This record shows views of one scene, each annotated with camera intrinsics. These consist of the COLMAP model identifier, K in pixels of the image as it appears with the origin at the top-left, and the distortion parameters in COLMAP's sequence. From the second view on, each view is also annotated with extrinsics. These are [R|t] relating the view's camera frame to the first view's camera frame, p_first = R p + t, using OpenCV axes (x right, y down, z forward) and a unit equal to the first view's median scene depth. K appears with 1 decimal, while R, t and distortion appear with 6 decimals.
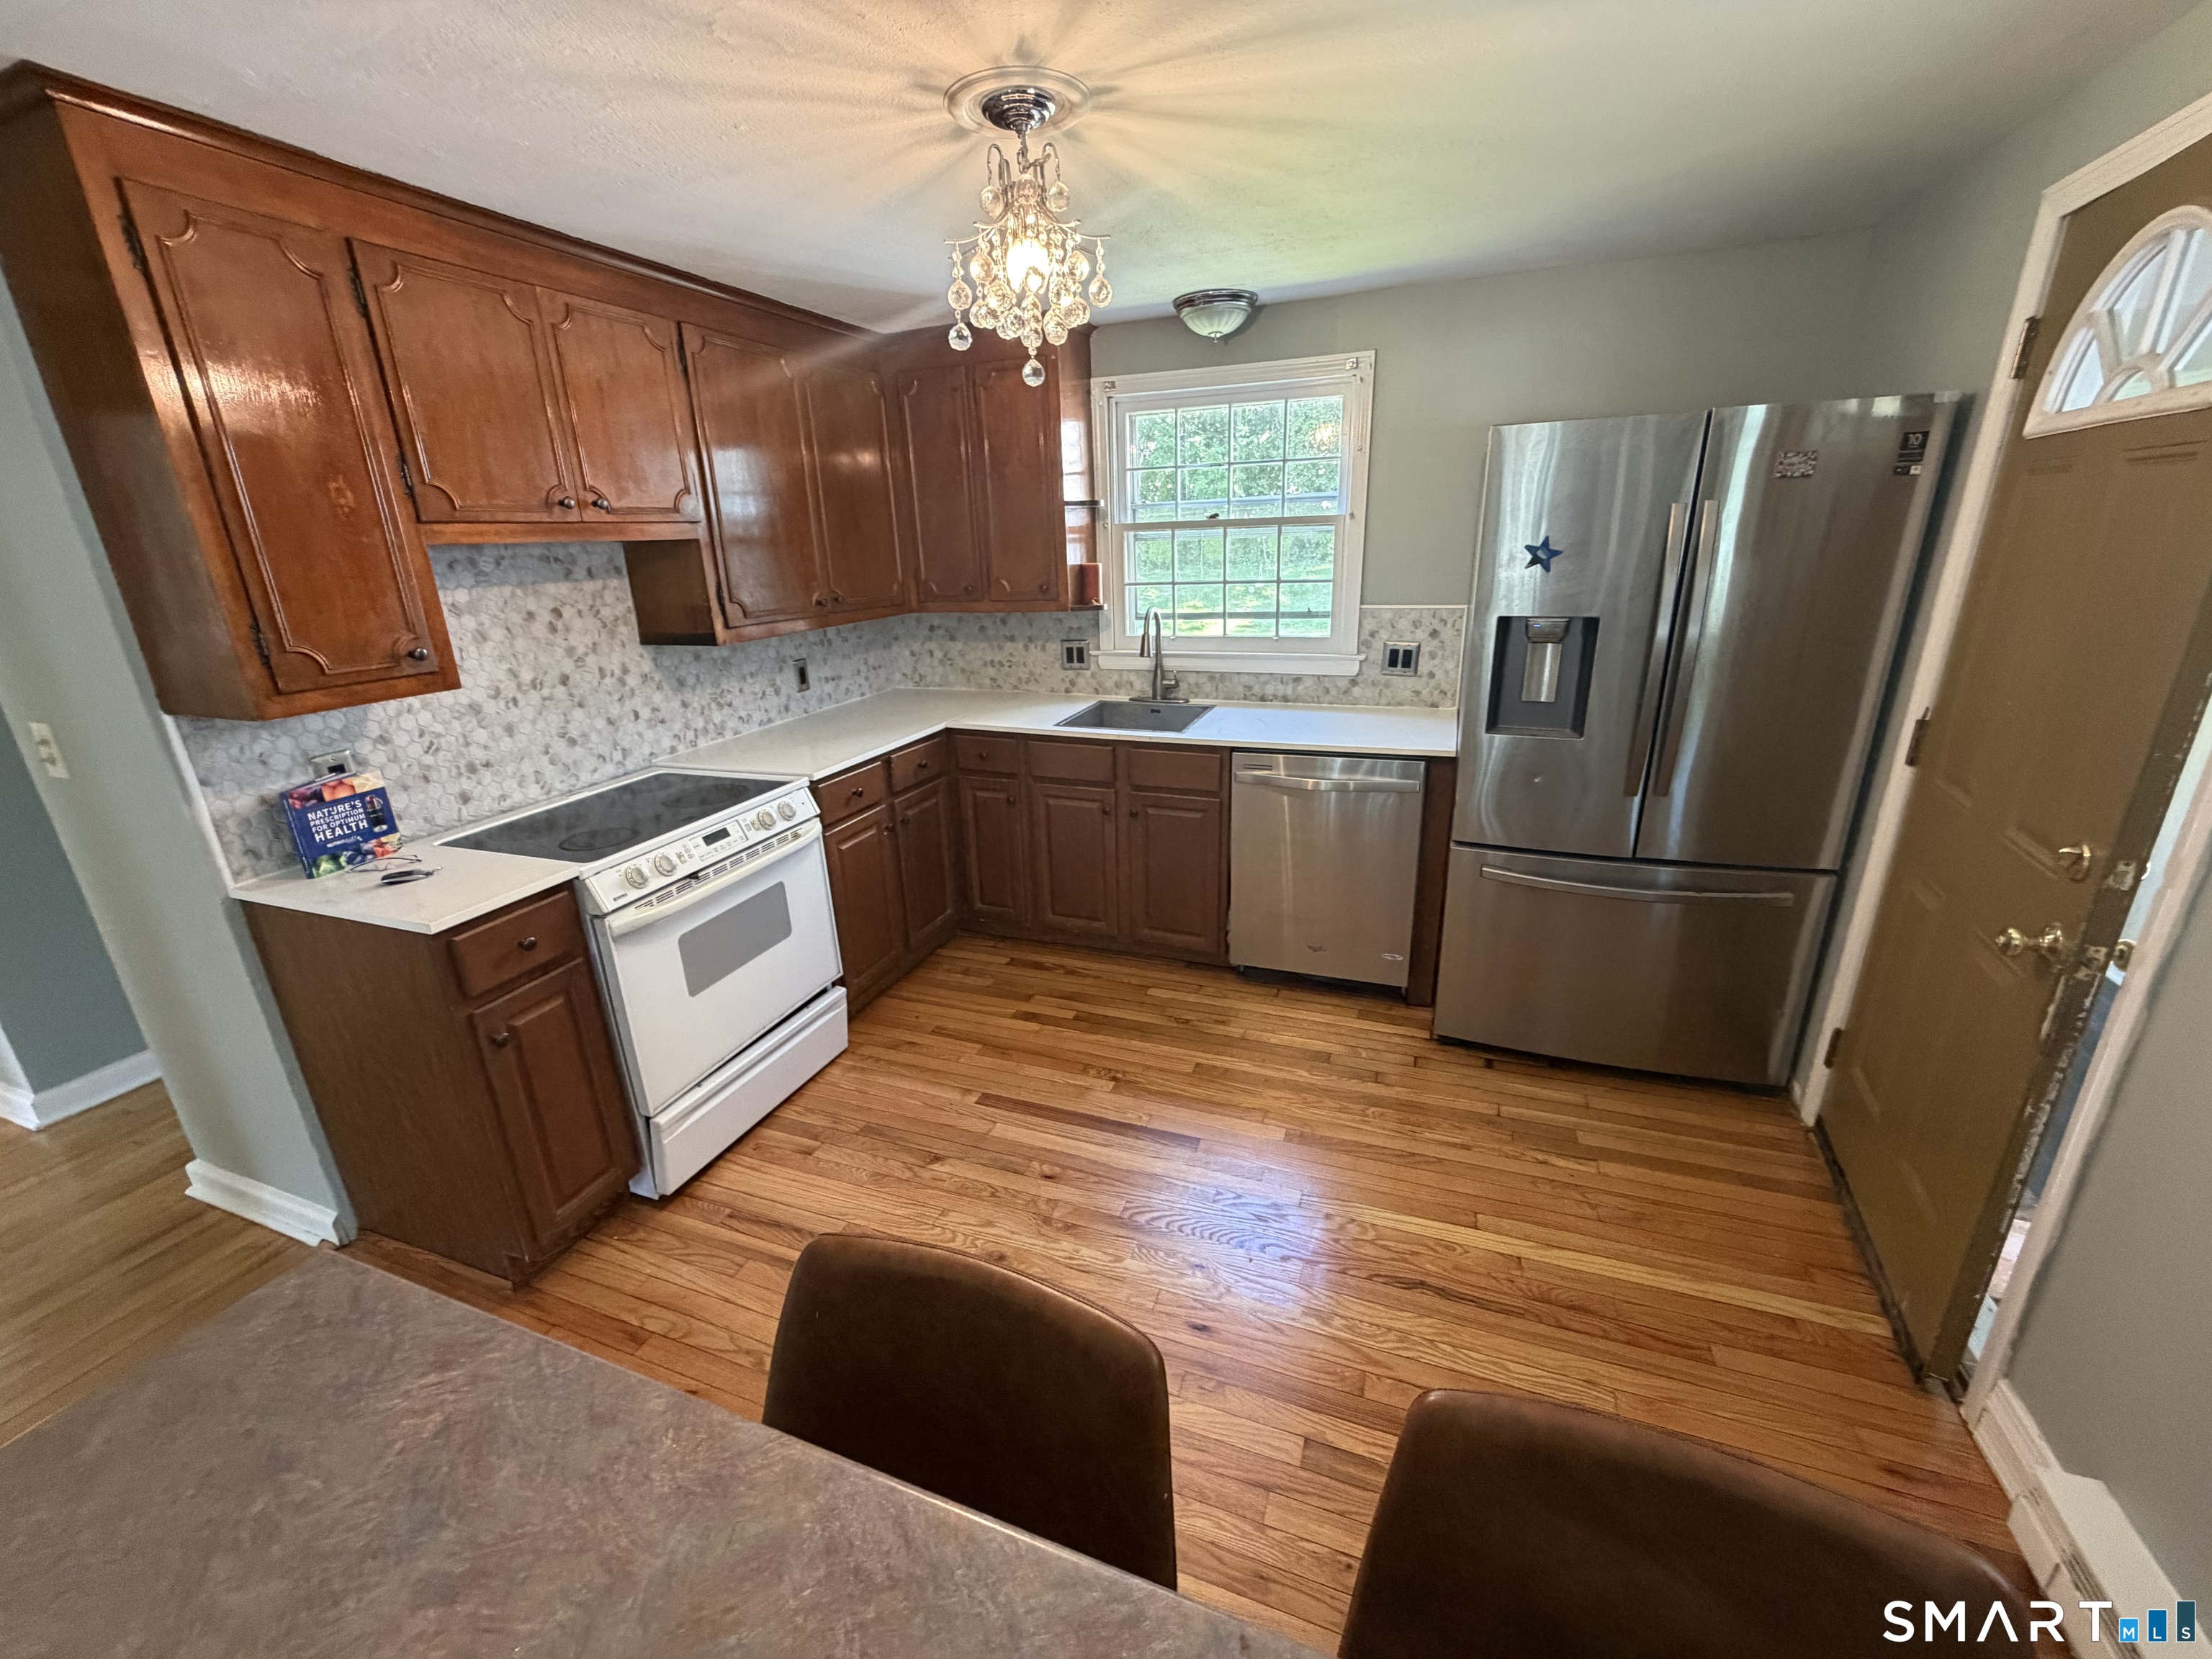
lens RADIAL K [[880.9, 0, 1097.9], [0, 880.9, 832.4], [0, 0, 1]] dist [-0.001399, 0.000110]
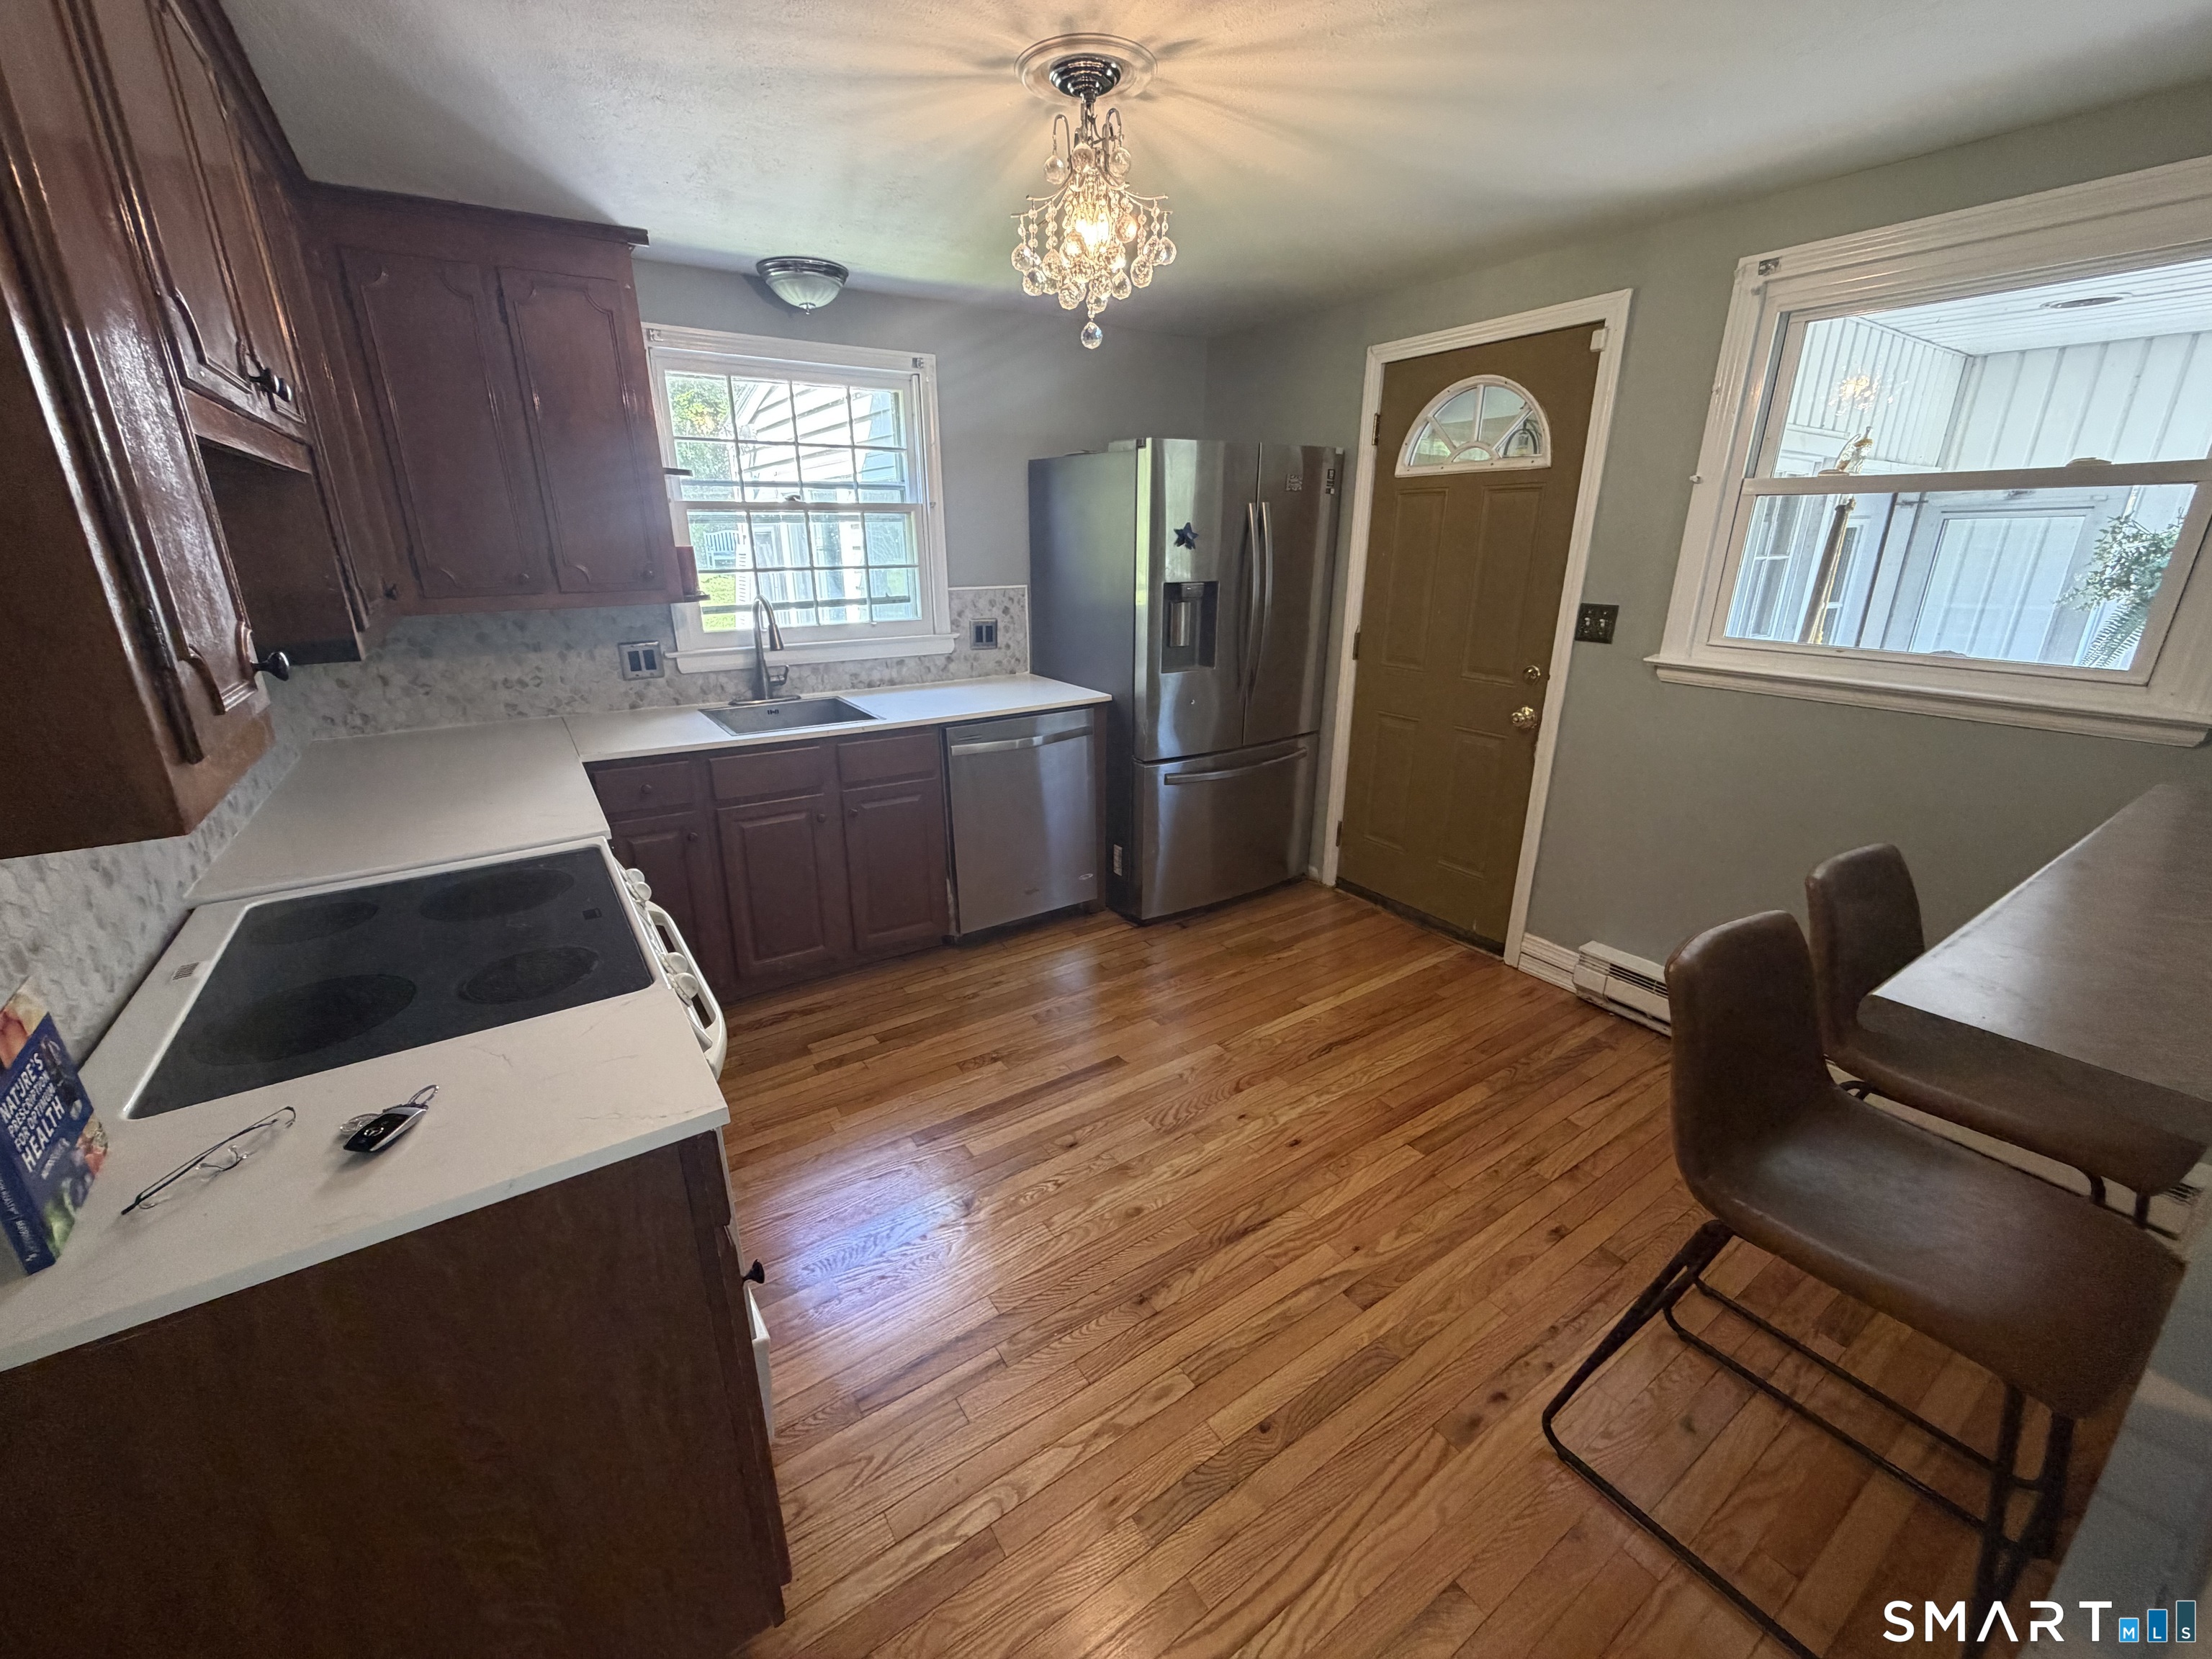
lens RADIAL K [[880.9, 0, 1097.9], [0, 880.9, 832.4], [0, 0, 1]] dist [-0.001399, 0.000110]
pose [[0.576696, -0.233373, 0.782917, -0.658676], [0.247472, 0.963208, 0.104826, -0.042811], [-0.778575, 0.133297, 0.613231, 0.283303]]
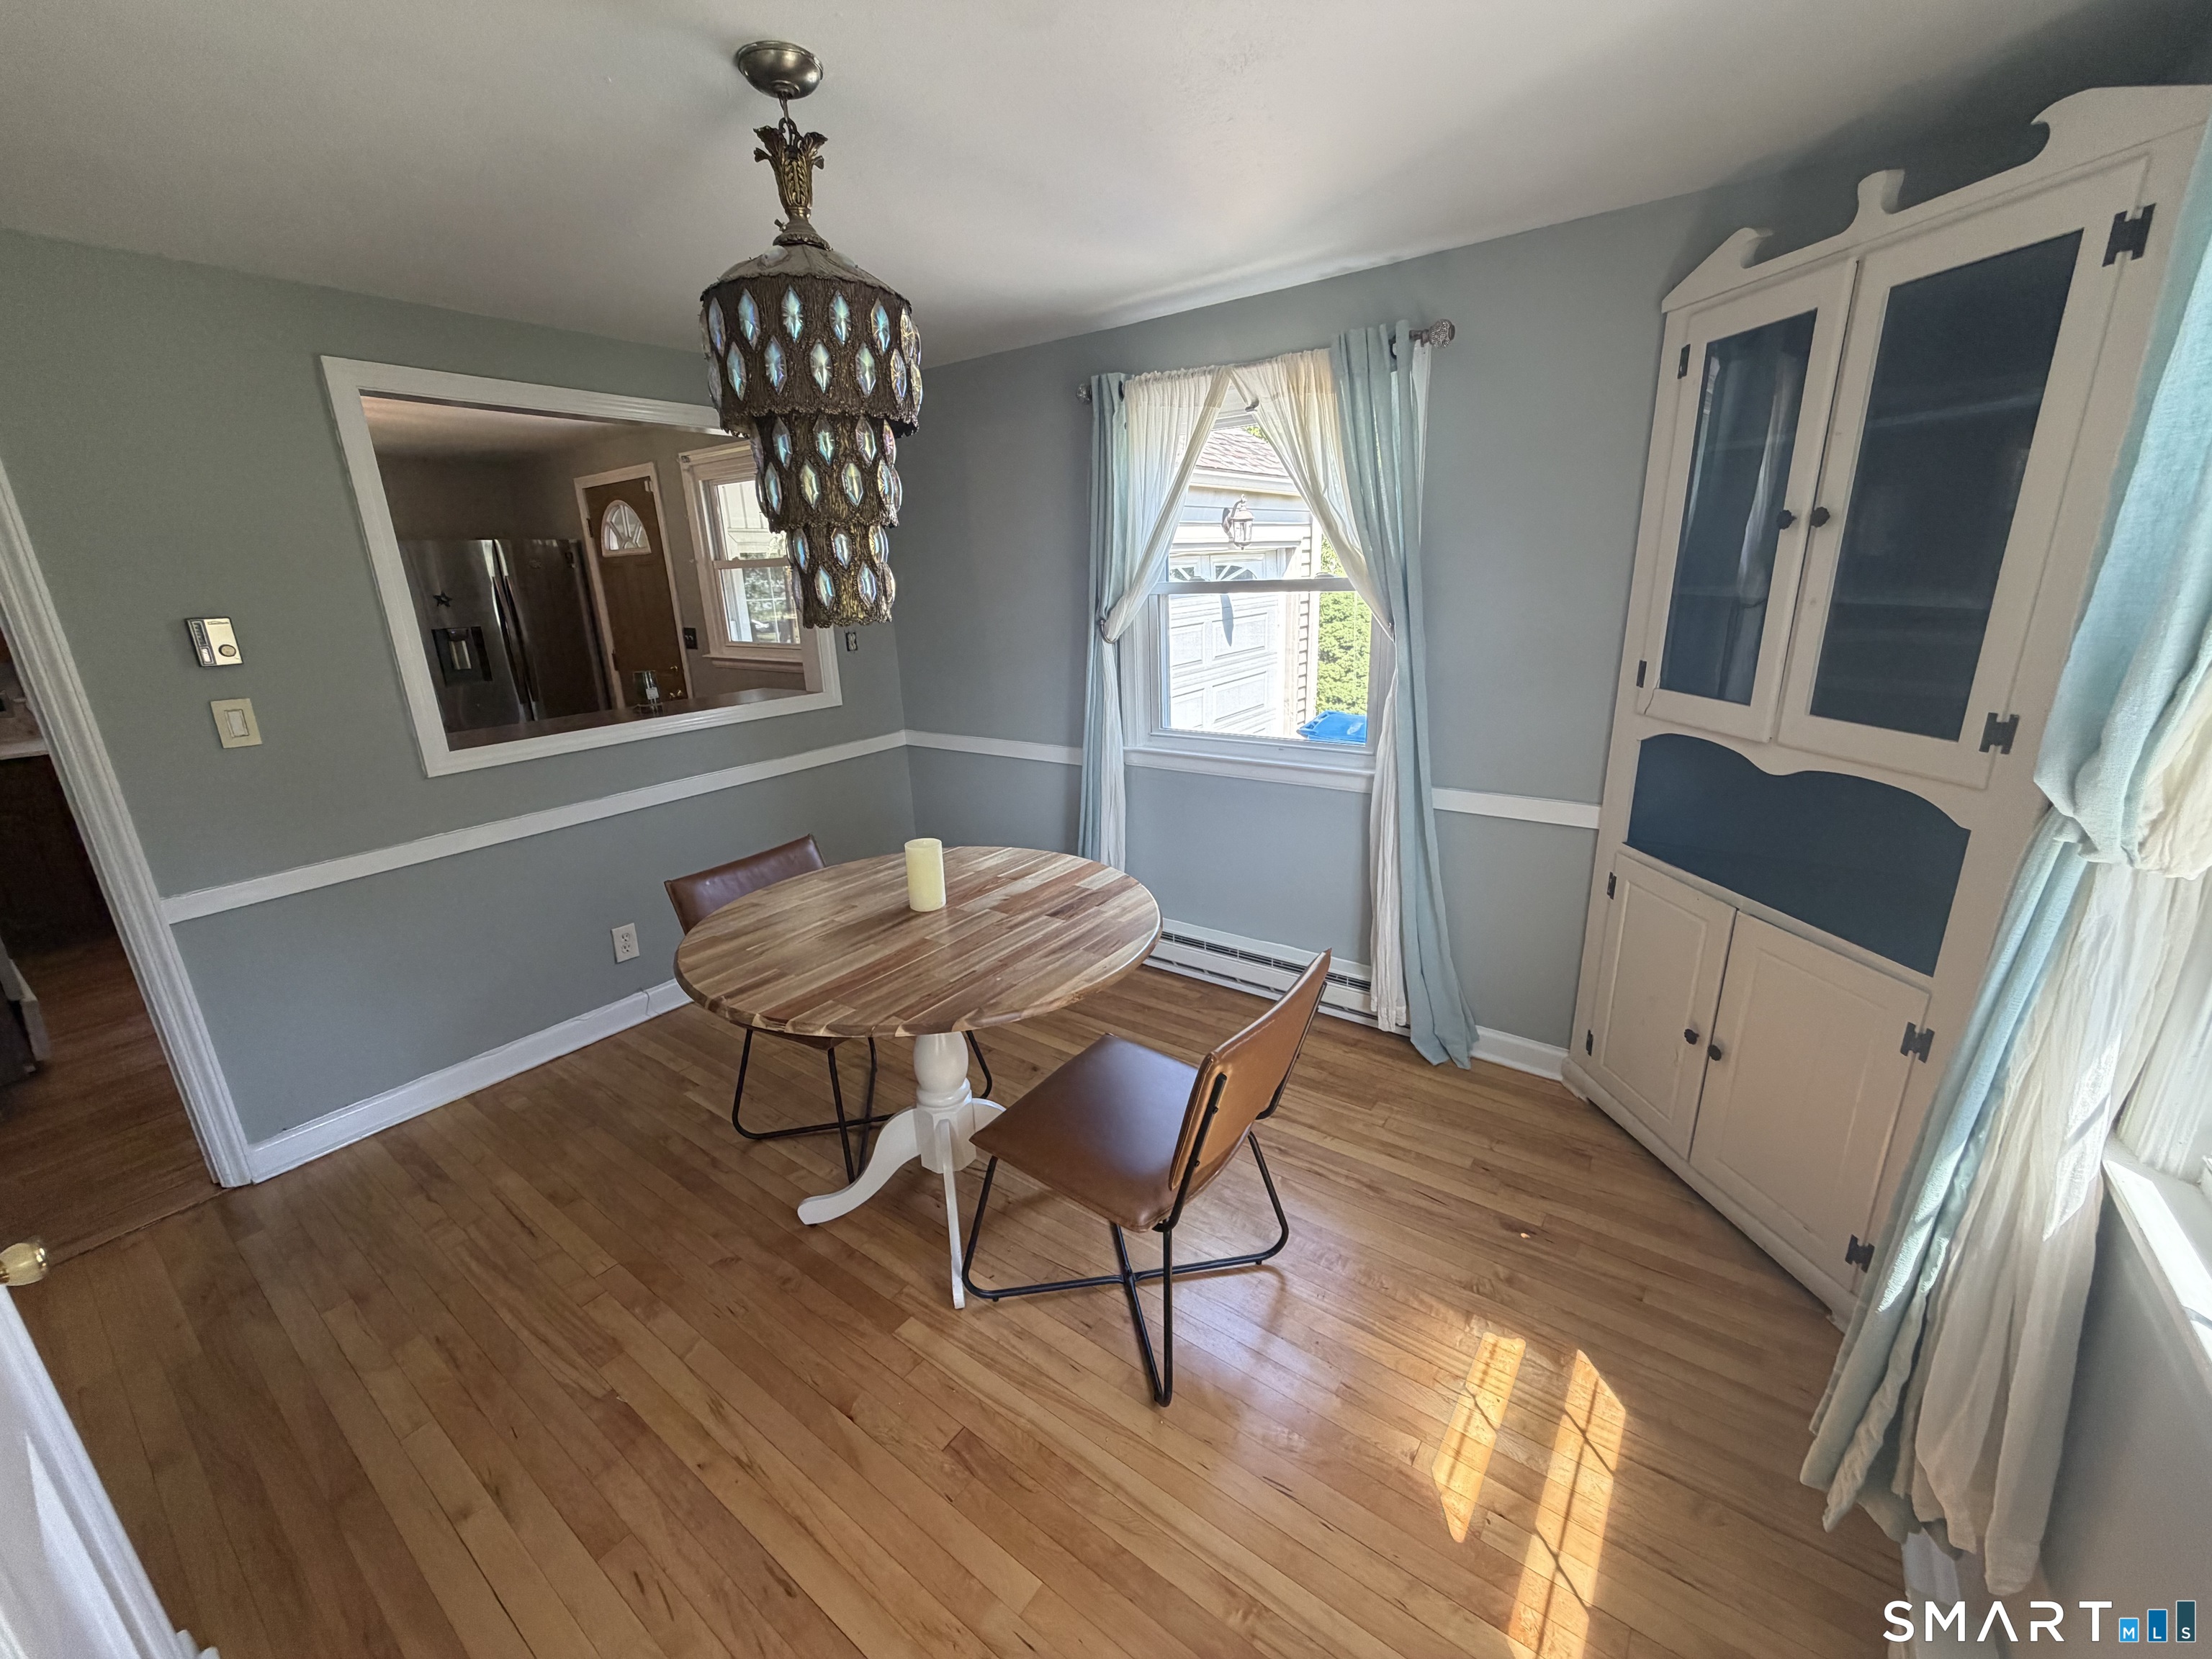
lens RADIAL K [[880.9, 0, 1097.9], [0, 880.9, 832.4], [0, 0, 1]] dist [-0.001399, 0.000110]
pose [[0.271901, -0.258483, 0.926961, -1.069321], [0.333988, 0.928724, 0.161008, 0.359239], [-0.902509, 0.265815, 0.338852, -0.916935]]
